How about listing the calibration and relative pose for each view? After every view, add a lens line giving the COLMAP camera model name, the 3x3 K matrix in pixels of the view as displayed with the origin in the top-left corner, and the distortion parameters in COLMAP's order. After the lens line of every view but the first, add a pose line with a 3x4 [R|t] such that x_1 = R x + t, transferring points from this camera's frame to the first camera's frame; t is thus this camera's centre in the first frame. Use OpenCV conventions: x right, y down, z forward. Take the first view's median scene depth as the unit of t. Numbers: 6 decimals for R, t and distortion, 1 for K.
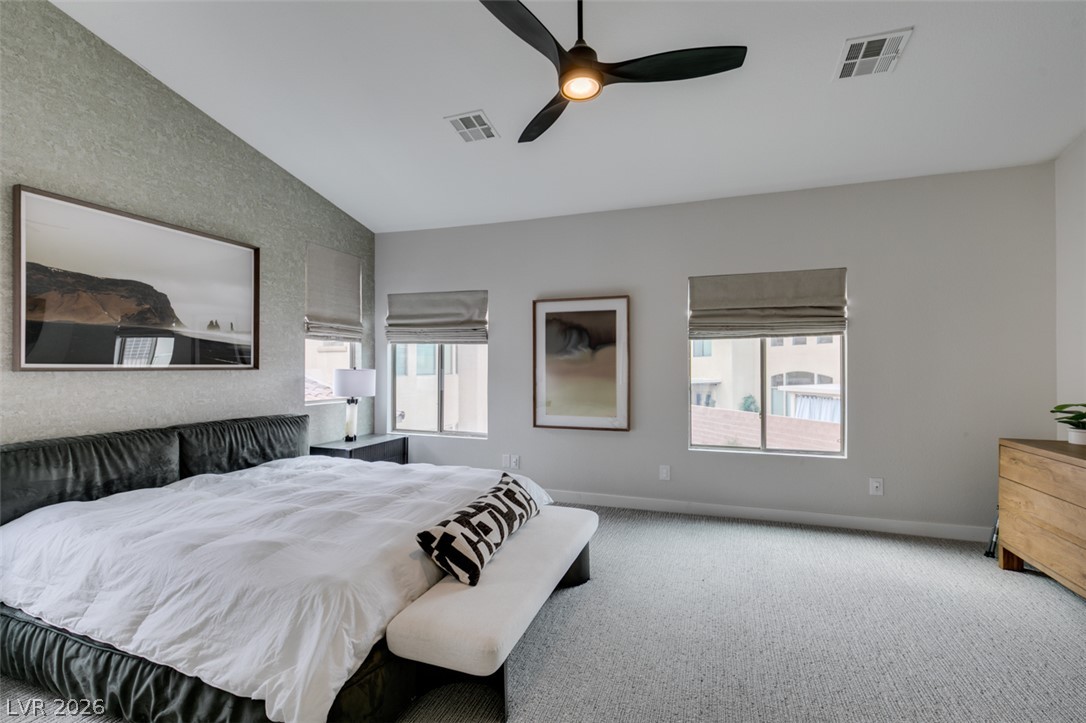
lens RADIAL K [[486.0, 0, 543.0], [0, 486.0, 361.5], [0, 0, 1]] dist [0.001768, -0.000034]
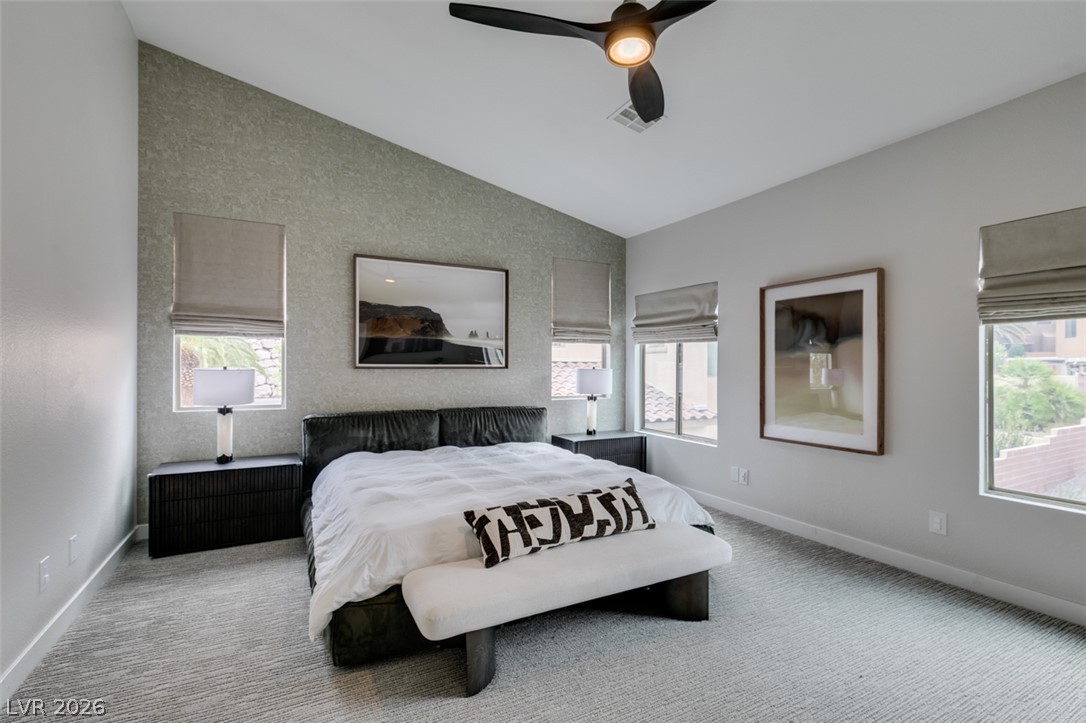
lens RADIAL K [[500.5, 0, 555.2], [0, 500.5, 363.0], [0, 0, 1]] dist [-0.000224, -0.000434]
pose [[0.739562, -0.004366, -0.673074, 0.352545], [0.005647, 0.999984, -0.000282, 0.003653], [0.673065, -0.003593, 0.739575, 0.137587]]
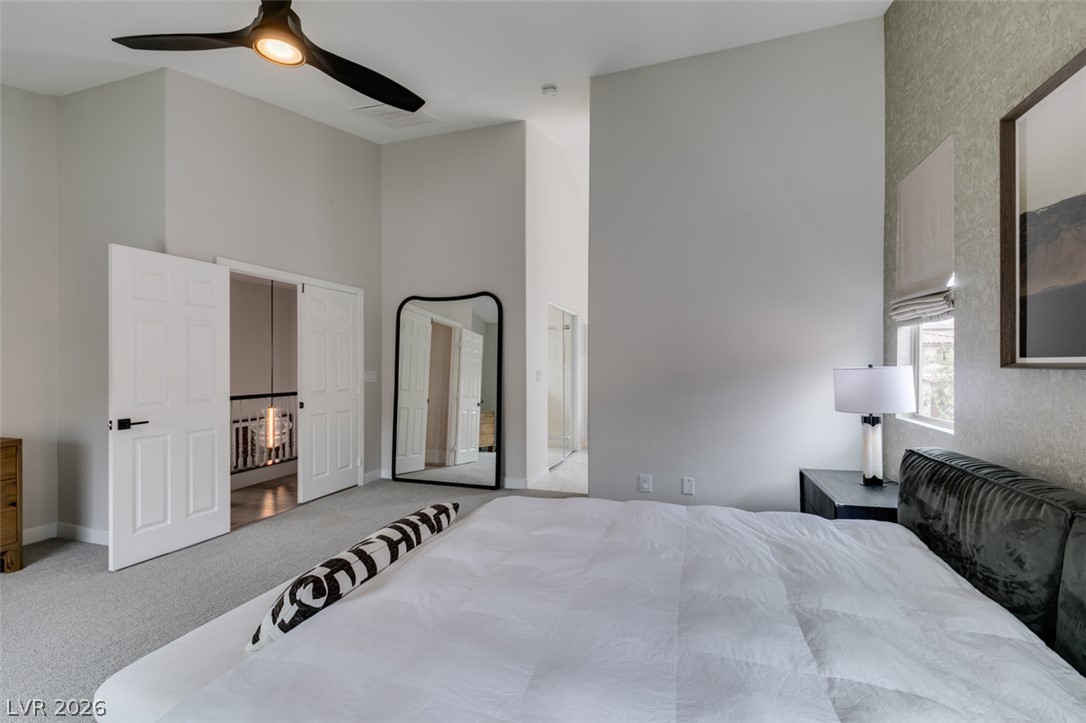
lens RADIAL K [[486.0, 0, 543.0], [0, 486.0, 361.5], [0, 0, 1]] dist [0.001768, -0.000034]
pose [[-0.999624, -0.004151, -0.027089, -0.224044], [-0.003690, 0.999848, -0.017037, 0.016341], [0.027156, -0.016931, -0.999488, 1.113313]]
